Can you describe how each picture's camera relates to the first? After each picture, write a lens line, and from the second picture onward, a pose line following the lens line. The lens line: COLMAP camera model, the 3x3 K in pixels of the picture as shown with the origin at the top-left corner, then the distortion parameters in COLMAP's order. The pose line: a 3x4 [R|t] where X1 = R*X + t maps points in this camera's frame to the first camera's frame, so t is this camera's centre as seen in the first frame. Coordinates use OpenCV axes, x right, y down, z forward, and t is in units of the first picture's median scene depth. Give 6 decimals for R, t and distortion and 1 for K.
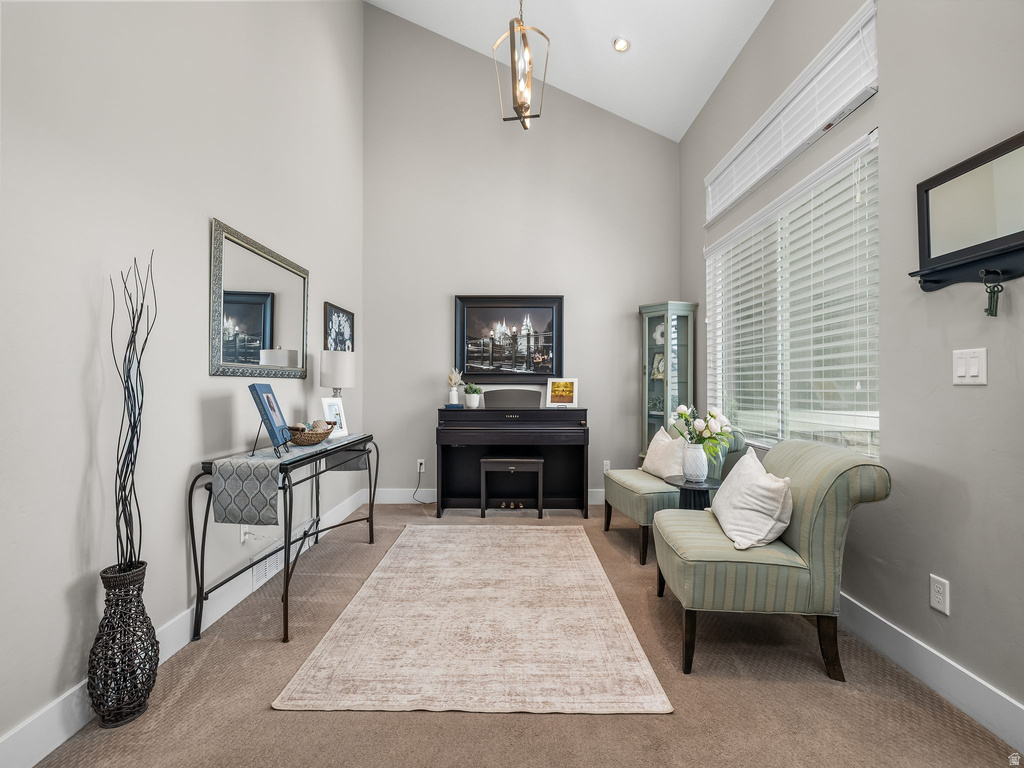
lens RADIAL K [[430.7, 0, 505.7], [0, 430.7, 386.2], [0, 0, 1]] dist [0.001103, 0.000129]
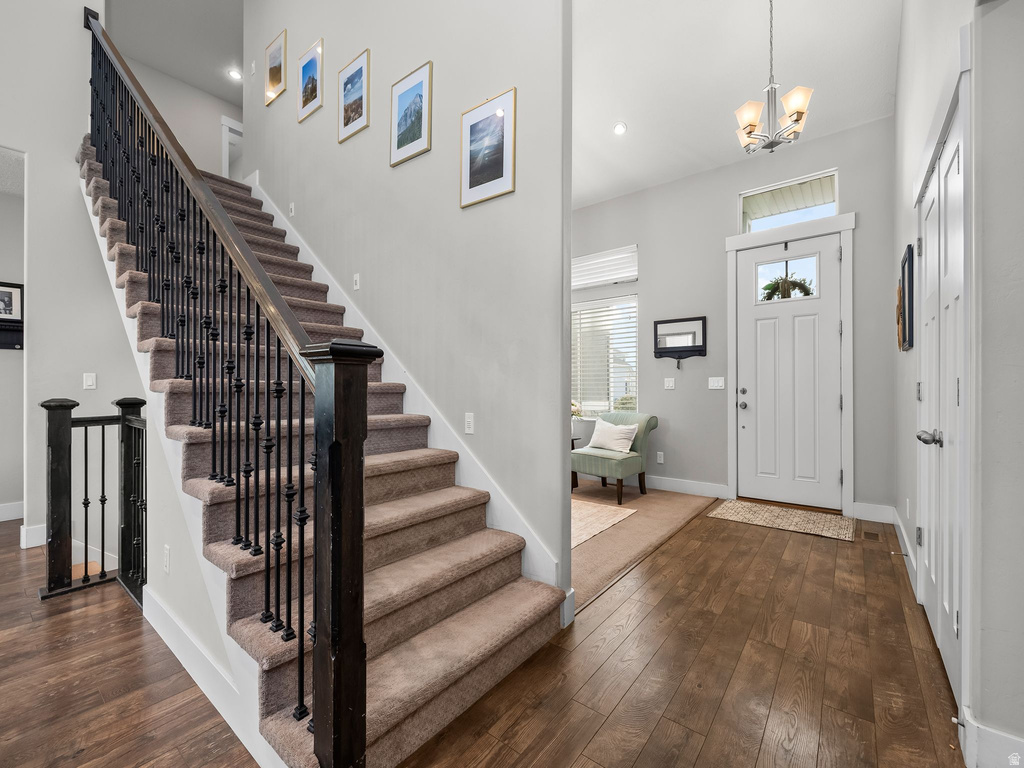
lens RADIAL K [[430.7, 0, 505.7], [0, 430.7, 386.2], [0, 0, 1]] dist [0.001103, 0.000129]
pose [[0.617140, 0.003507, 0.786845, -2.021570], [-0.001357, 0.999993, -0.003394, -0.013918], [-0.786852, 0.001027, 0.617141, -0.016886]]
